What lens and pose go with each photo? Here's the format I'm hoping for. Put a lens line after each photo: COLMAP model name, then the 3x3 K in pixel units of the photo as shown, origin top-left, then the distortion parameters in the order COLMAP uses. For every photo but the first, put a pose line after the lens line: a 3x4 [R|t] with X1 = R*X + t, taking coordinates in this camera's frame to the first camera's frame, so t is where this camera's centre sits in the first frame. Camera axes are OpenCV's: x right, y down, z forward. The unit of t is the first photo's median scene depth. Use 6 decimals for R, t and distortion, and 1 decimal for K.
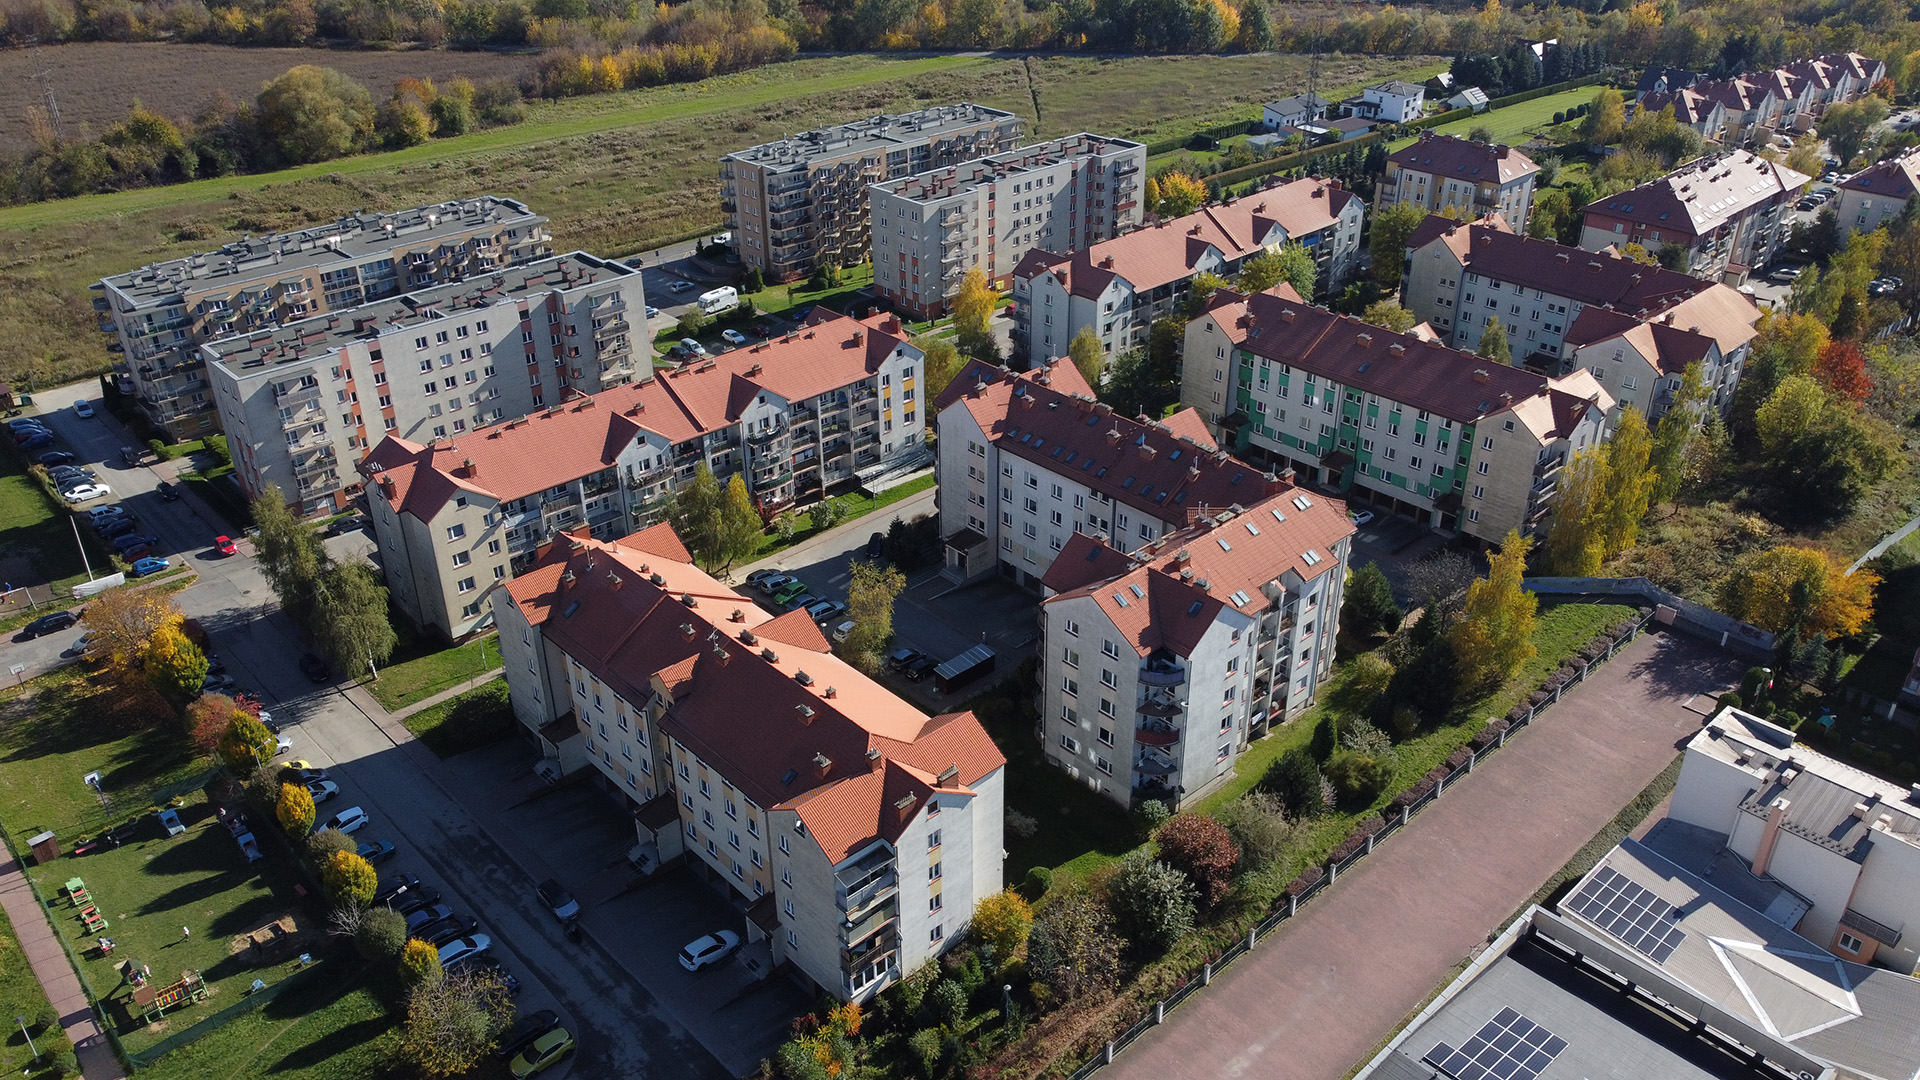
lens RADIAL K [[1452.4, 0, 960.0], [0, 1452.4, 540.0], [0, 0, 1]] dist [-0.003152, -0.000080]
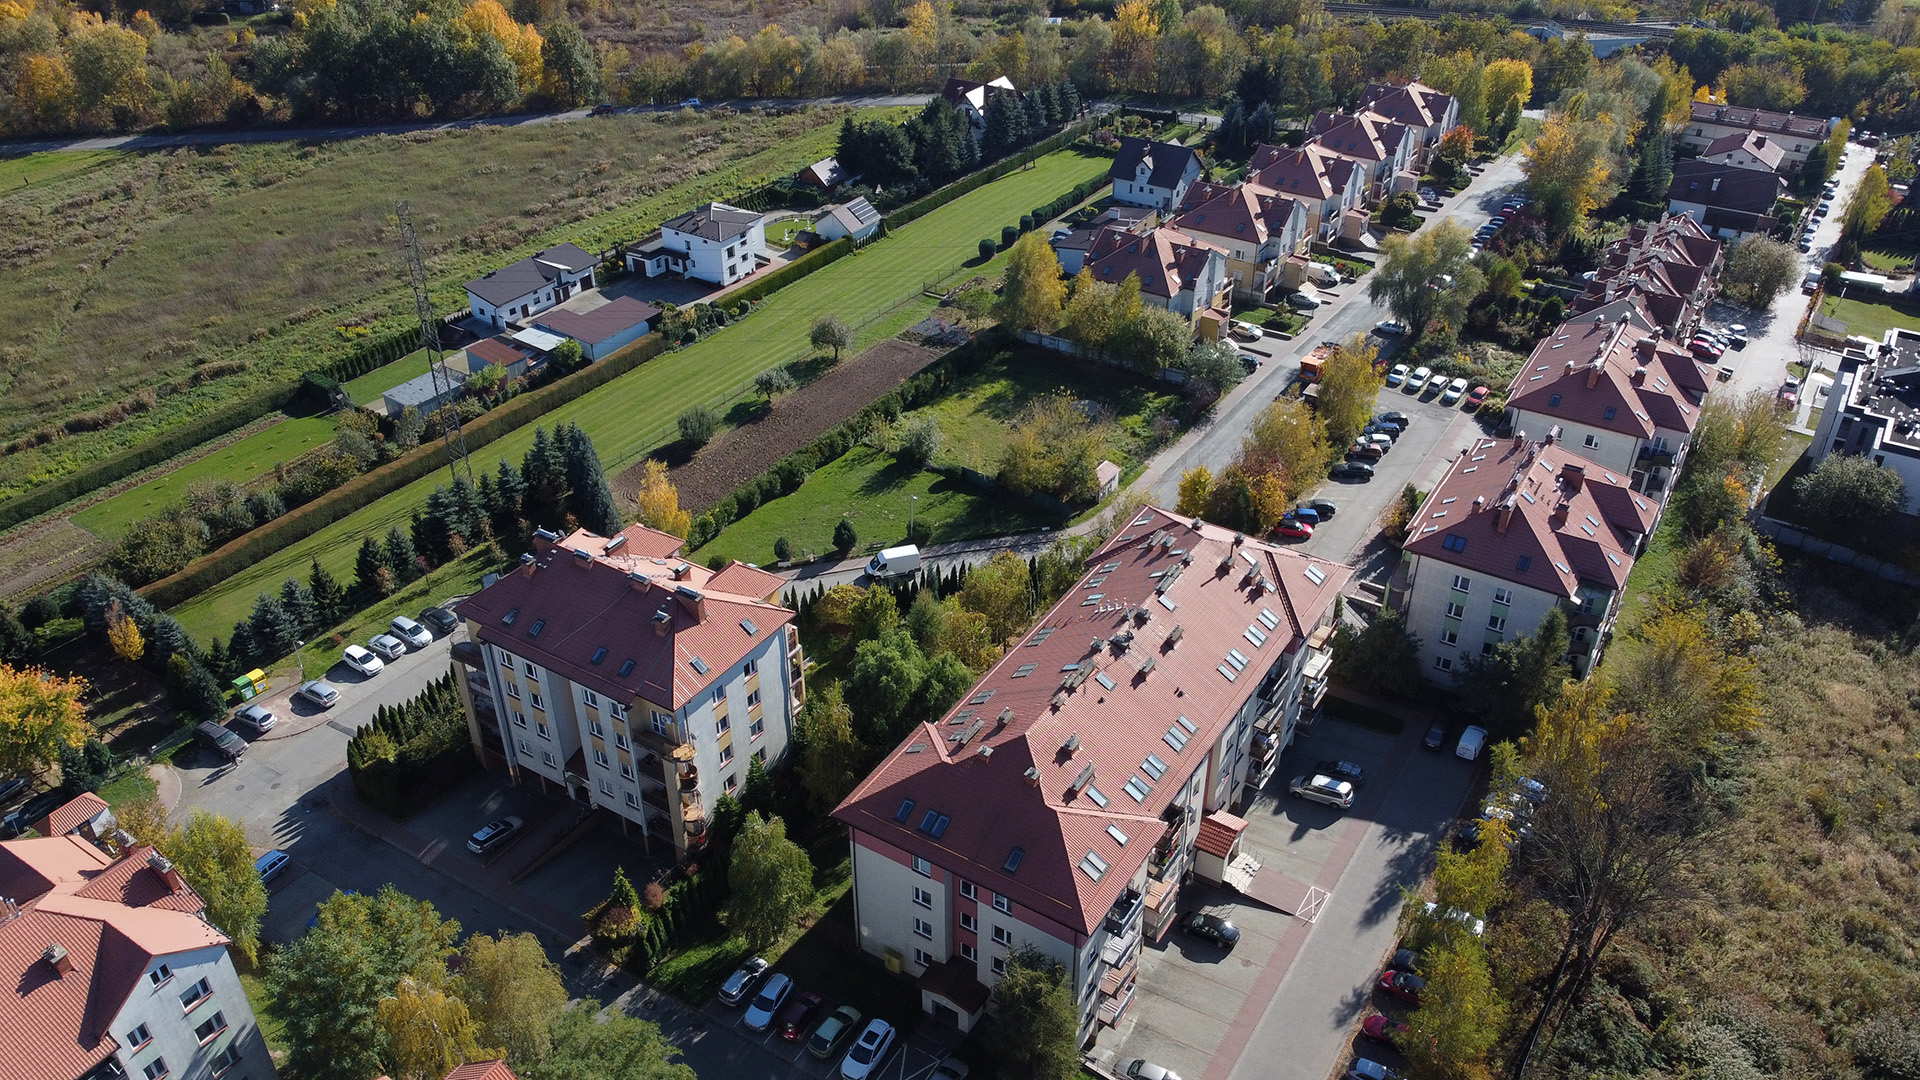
lens RADIAL K [[1452.4, 0, 960.0], [0, 1452.4, 540.0], [0, 0, 1]] dist [-0.003152, -0.000080]
pose [[0.968977, -0.131815, 0.209066, 0.254182], [0.116694, 0.989682, 0.083137, -0.218609], [-0.217867, -0.056161, 0.974361, 0.394789]]
